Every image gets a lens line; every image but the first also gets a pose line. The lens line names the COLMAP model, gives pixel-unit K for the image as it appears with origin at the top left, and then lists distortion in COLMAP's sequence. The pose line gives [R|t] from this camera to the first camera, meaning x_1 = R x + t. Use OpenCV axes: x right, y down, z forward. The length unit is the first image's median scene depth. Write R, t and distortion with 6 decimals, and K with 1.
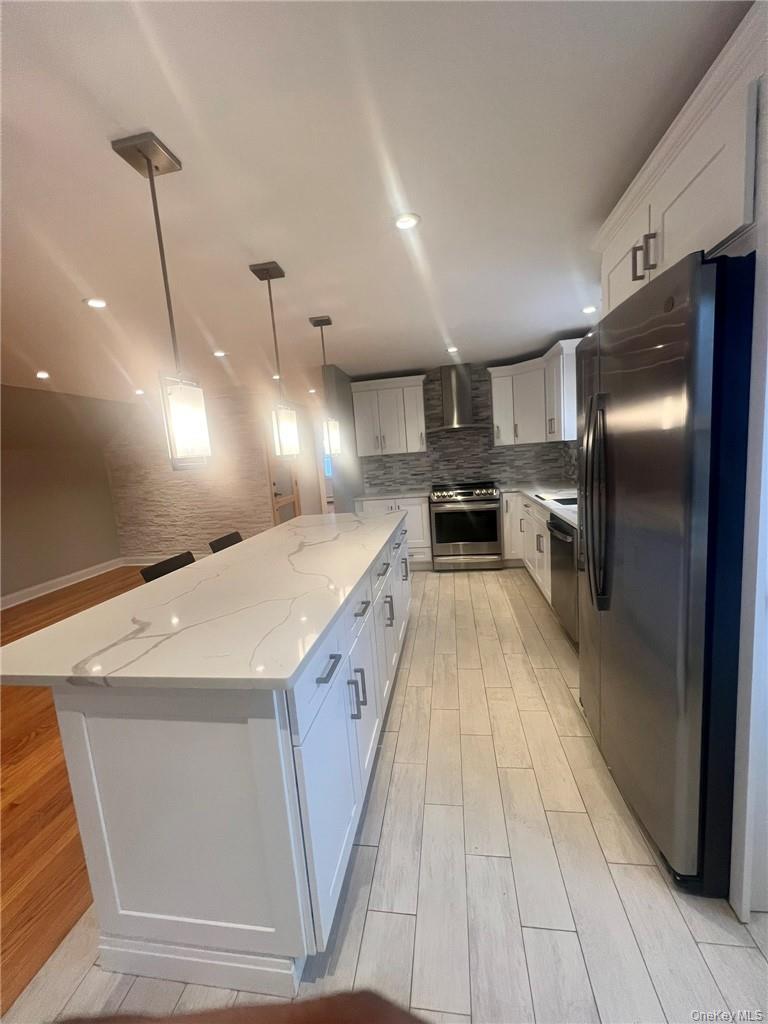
lens RADIAL K [[408.5, 0, 386.3], [0, 408.5, 510.1], [0, 0, 1]] dist [0.005365, 0.000338]
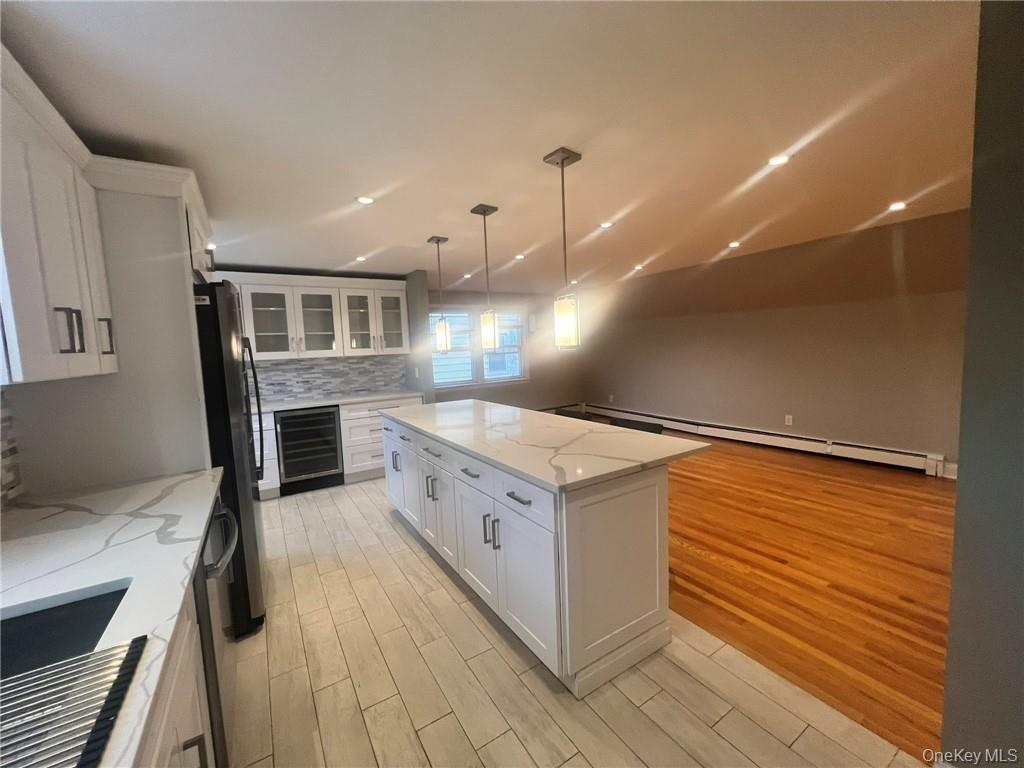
lens RADIAL K [[407.0, 0, 507.9], [0, 407.0, 386.0], [0, 0, 1]] dist [0.000459, -0.000200]
pose [[-0.752853, 0.165692, -0.636992, 0.303833], [0.009384, 0.970398, 0.241327, -0.180596], [0.658122, 0.175706, -0.732122, 1.093271]]
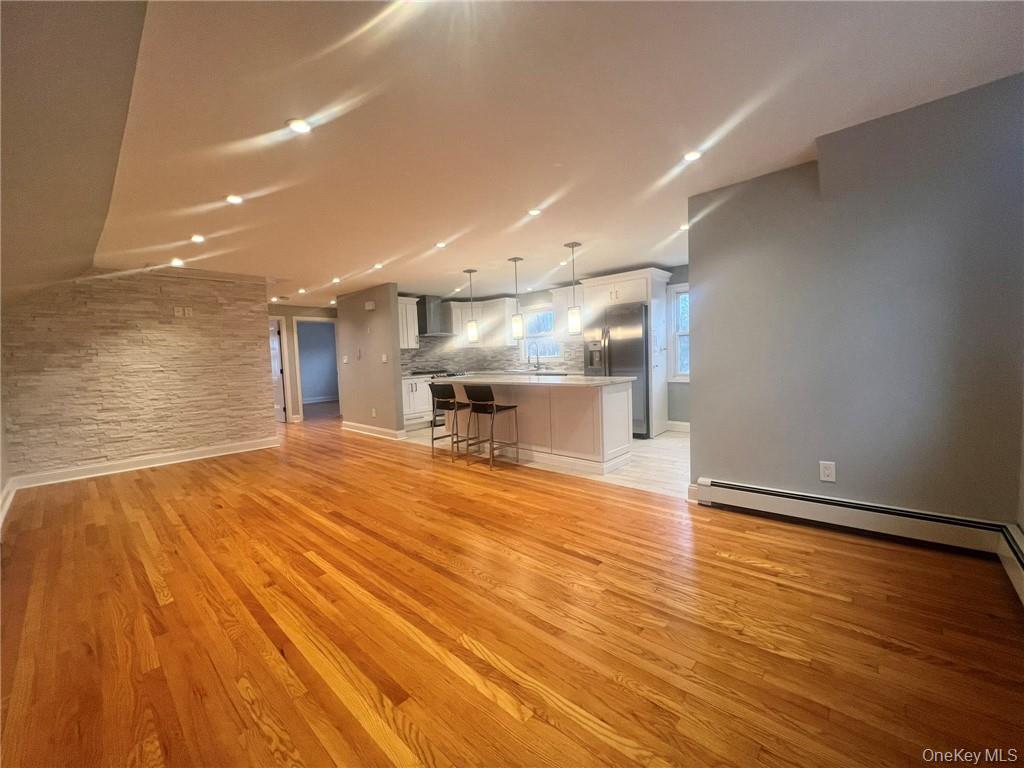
lens RADIAL K [[408.5, 0, 508.8], [0, 408.5, 384.3], [0, 0, 1]] dist [0.005365, 0.000338]
pose [[0.568726, -0.003855, 0.822518, -1.185285], [0.104355, 0.992247, -0.067505, 0.152610], [-0.815881, 0.124225, 0.564719, -0.115843]]
